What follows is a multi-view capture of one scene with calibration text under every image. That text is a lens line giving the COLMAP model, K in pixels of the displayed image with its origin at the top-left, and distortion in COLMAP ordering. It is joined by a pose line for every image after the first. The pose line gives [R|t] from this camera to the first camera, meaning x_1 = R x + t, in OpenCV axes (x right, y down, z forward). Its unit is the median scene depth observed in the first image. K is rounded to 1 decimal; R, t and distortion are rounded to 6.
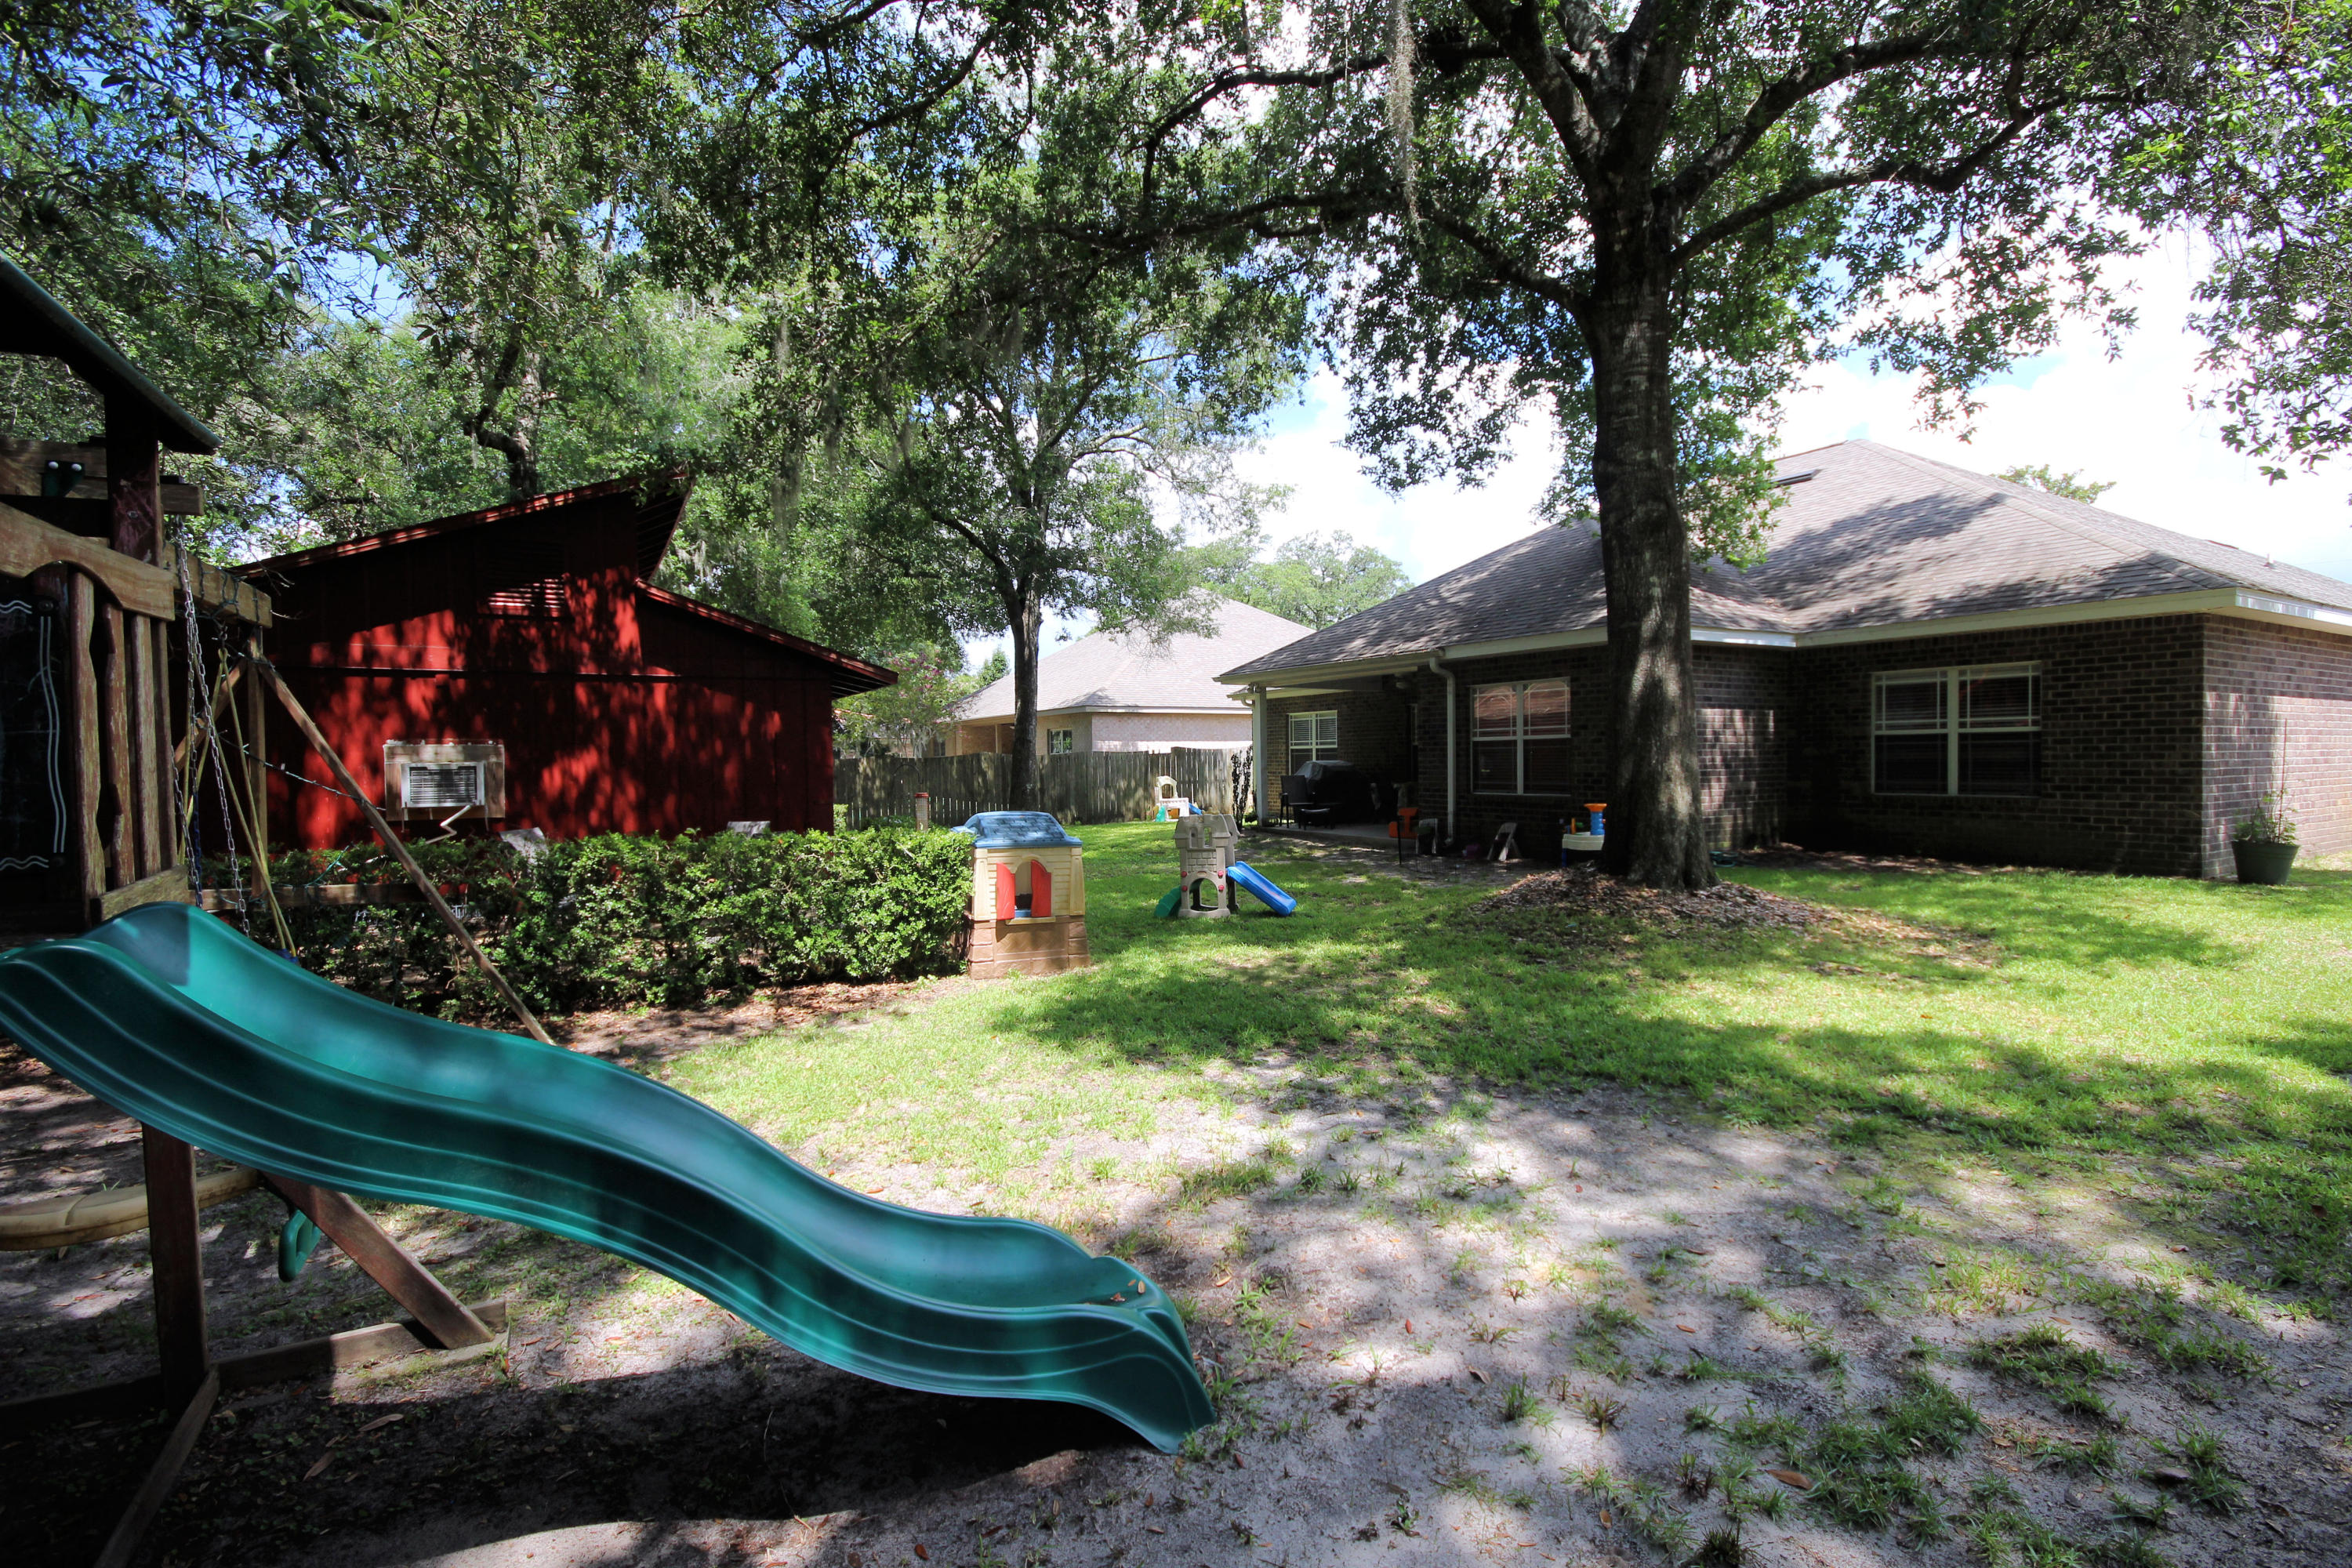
lens RADIAL K [[1088.6, 0, 1190.3], [0, 1088.6, 782.3], [0, 0, 1]] dist [0.002809, -0.000885]
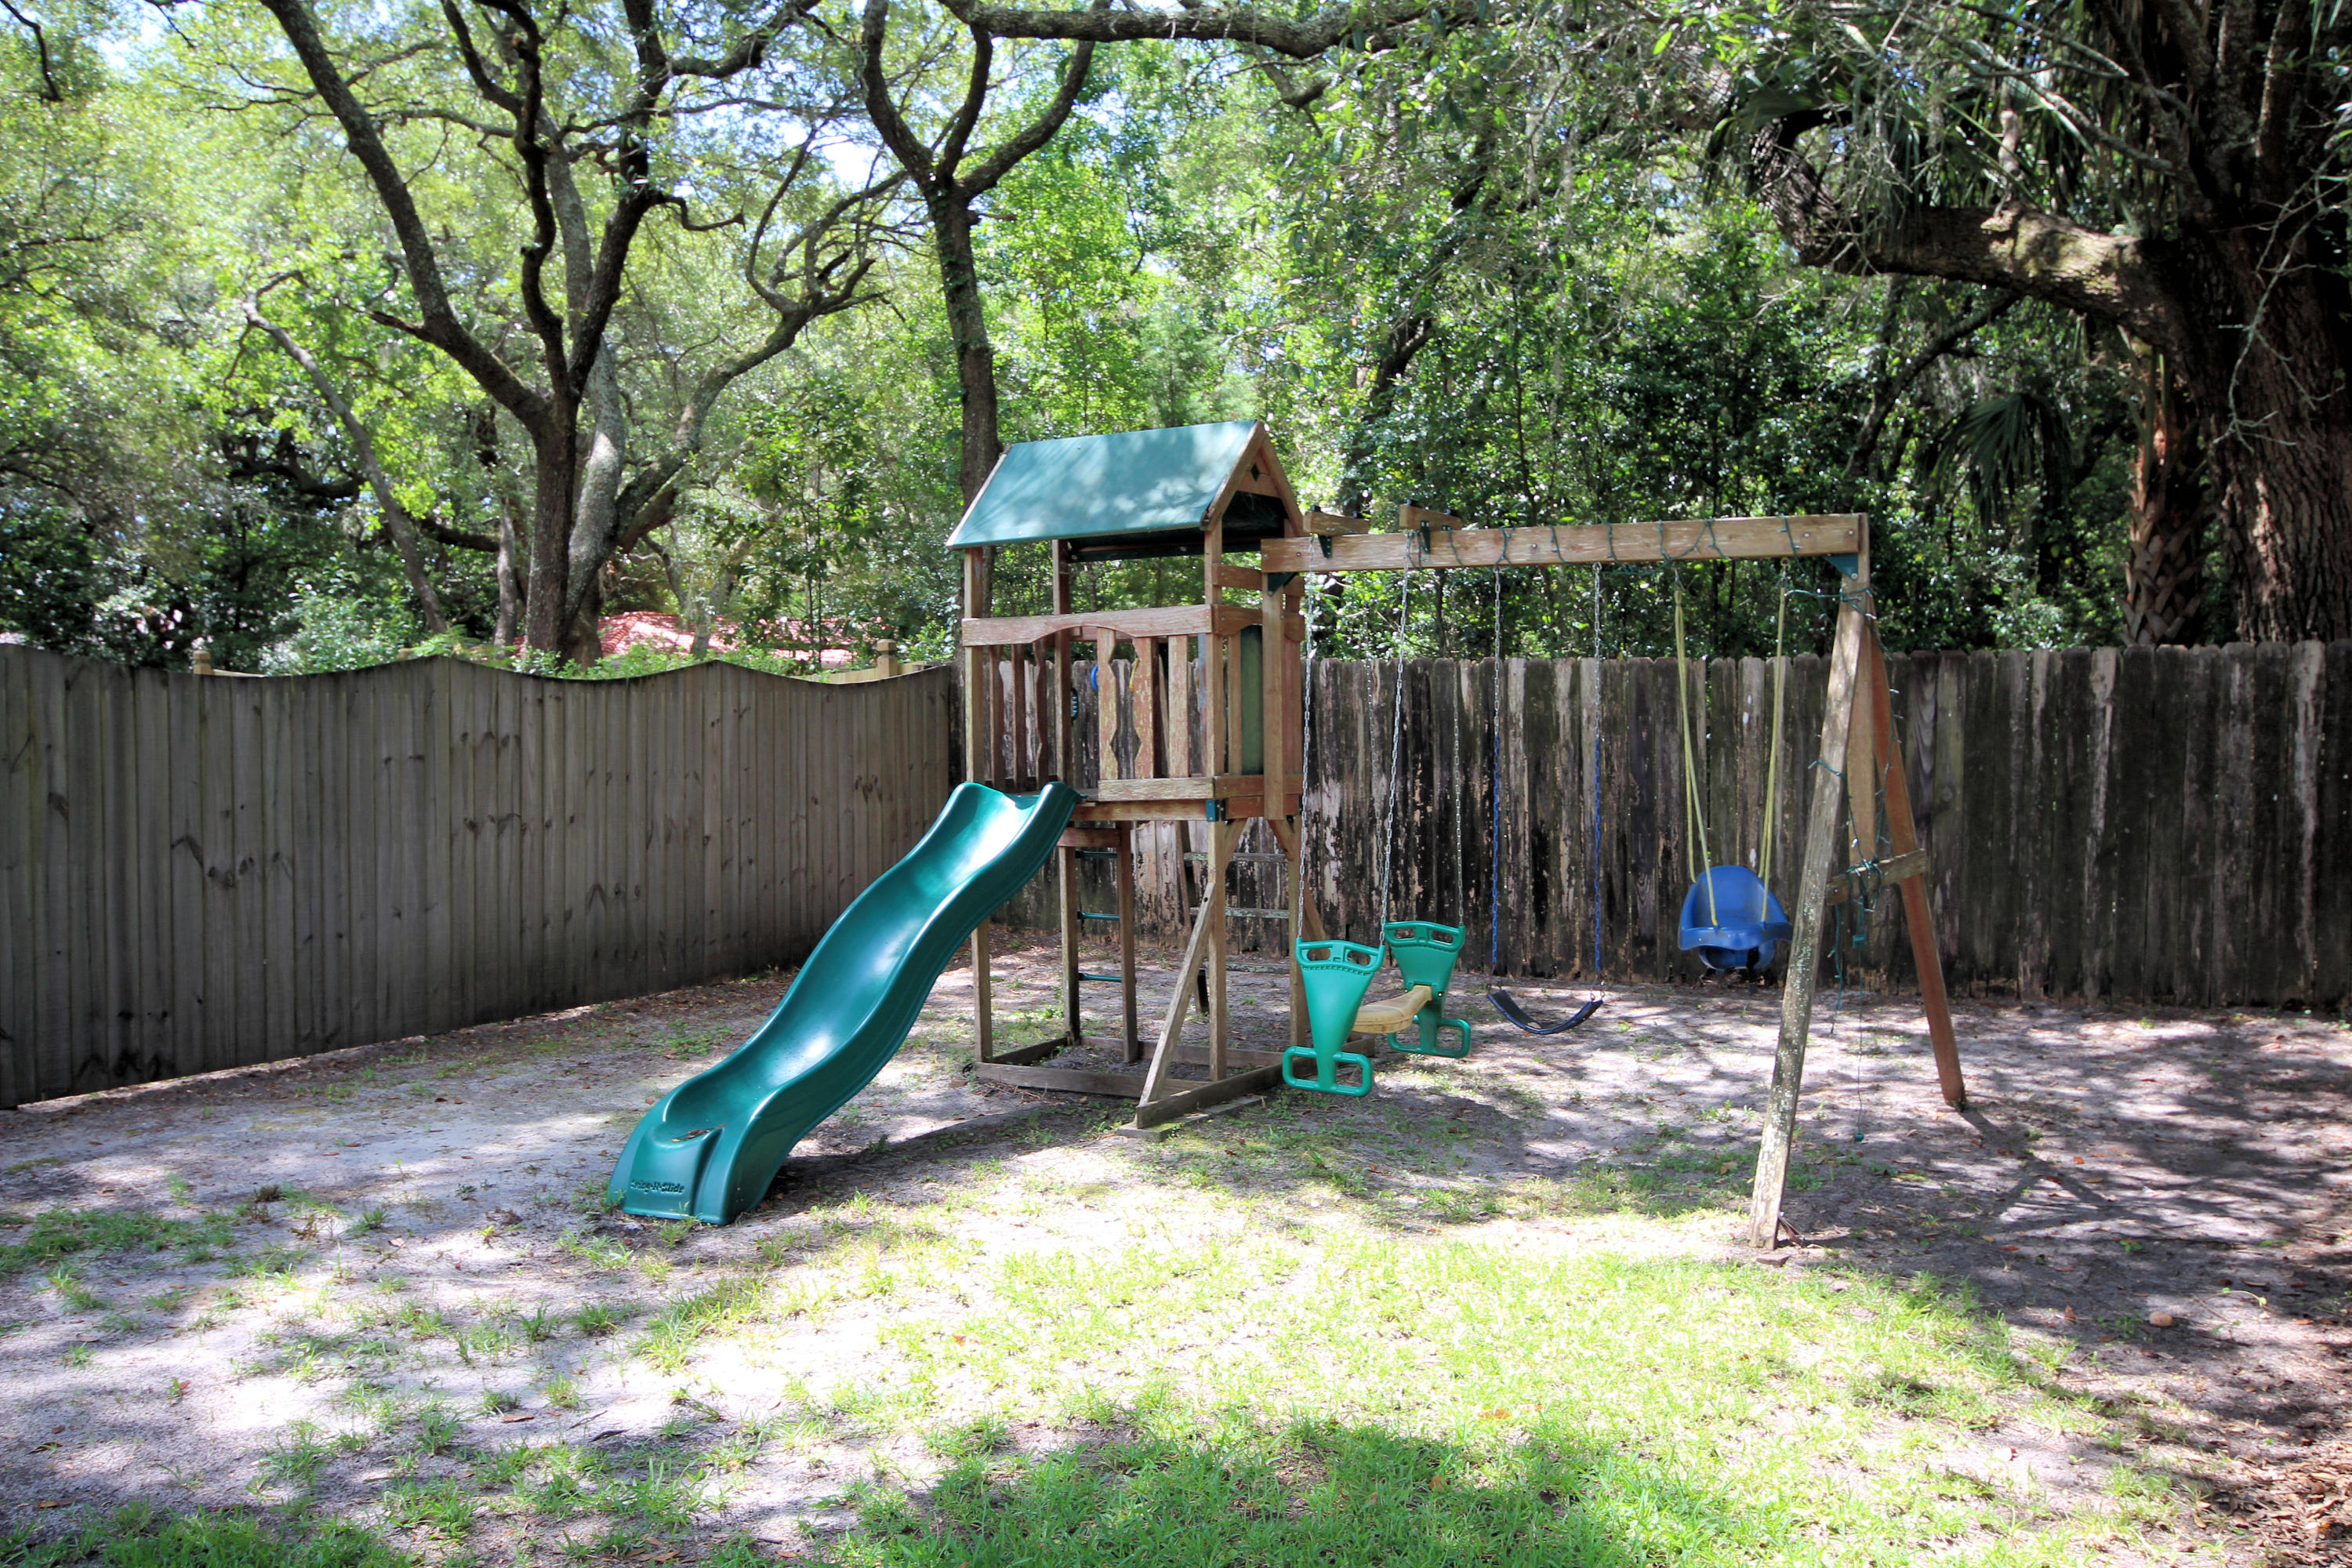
lens RADIAL K [[2022.5, 0, 1194.2], [0, 2022.5, 770.5], [0, 0, 1]] dist [-0.007332, 0.067955]
pose [[-0.863187, 0.032735, -0.503823, 0.228204], [0.003833, 0.998292, 0.058296, -0.041040], [0.504870, 0.048389, -0.861838, 1.271340]]
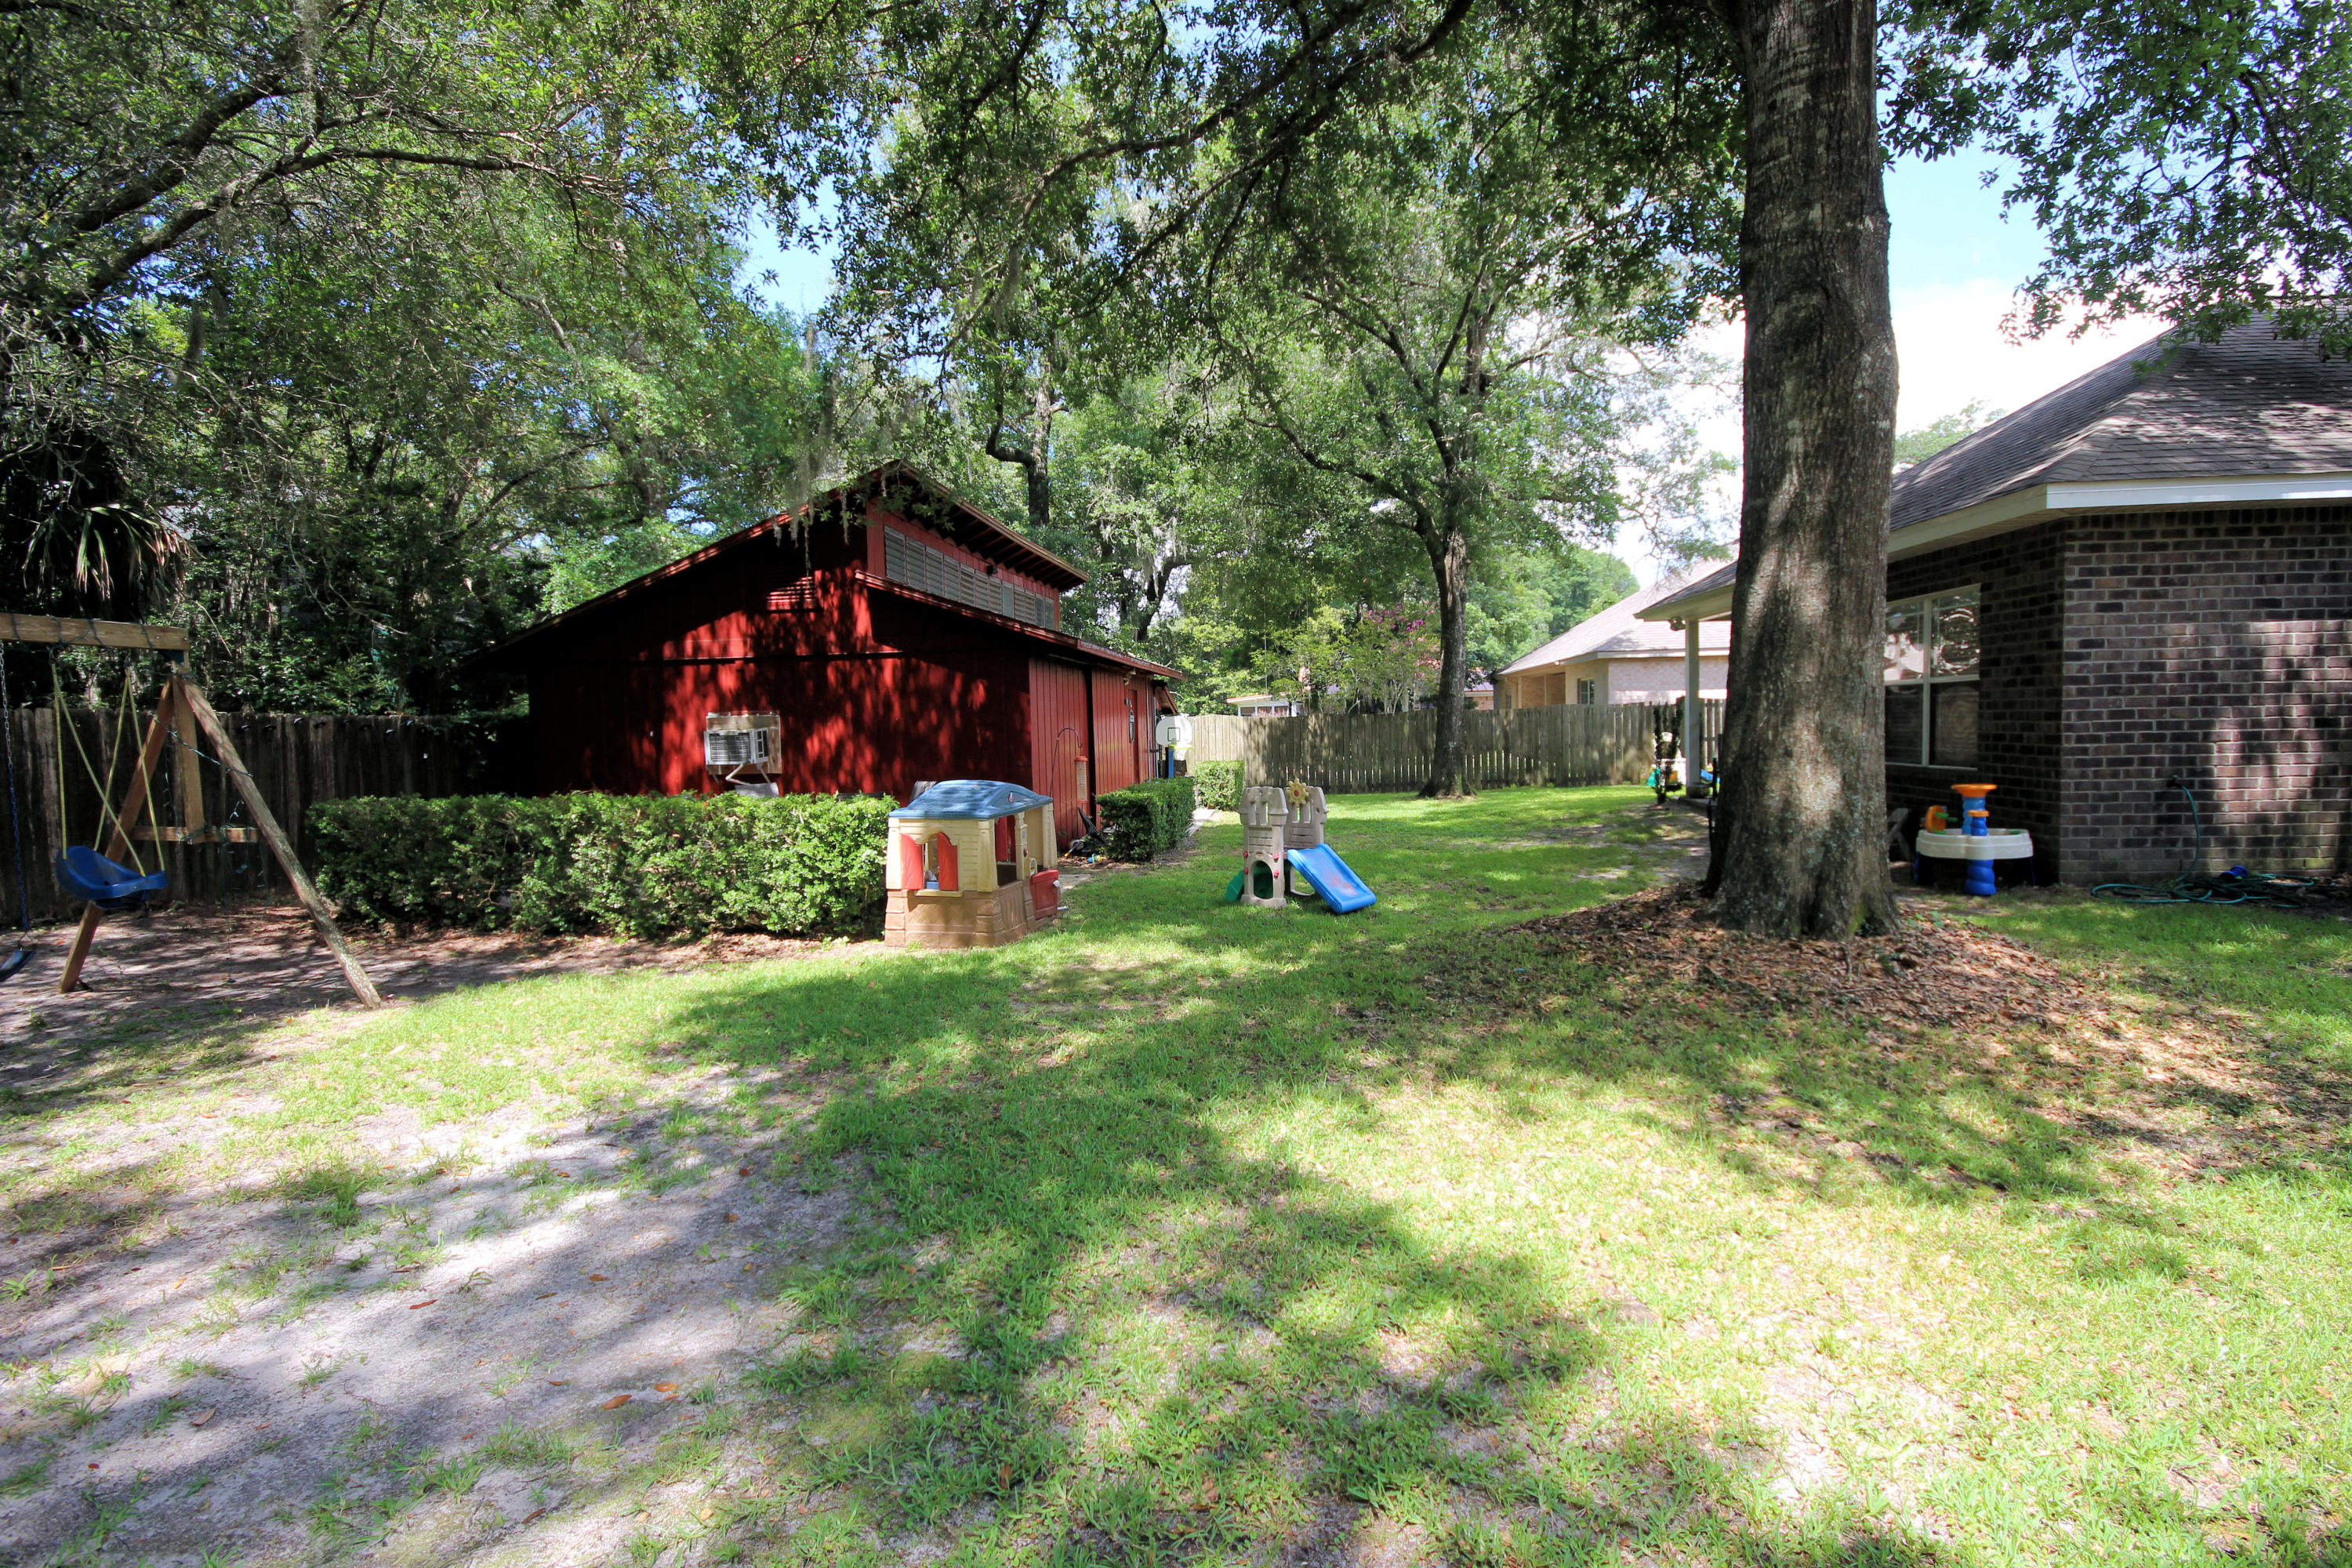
lens RADIAL K [[1086.1, 0, 1181.6], [0, 1086.1, 775.5], [0, 0, 1]] dist [0.011833, -0.010221]
pose [[0.794829, 0.023321, -0.606385, 0.669074], [0.000826, 0.999219, 0.039513, -0.019271], [0.606833, -0.031907, 0.794189, 0.386957]]
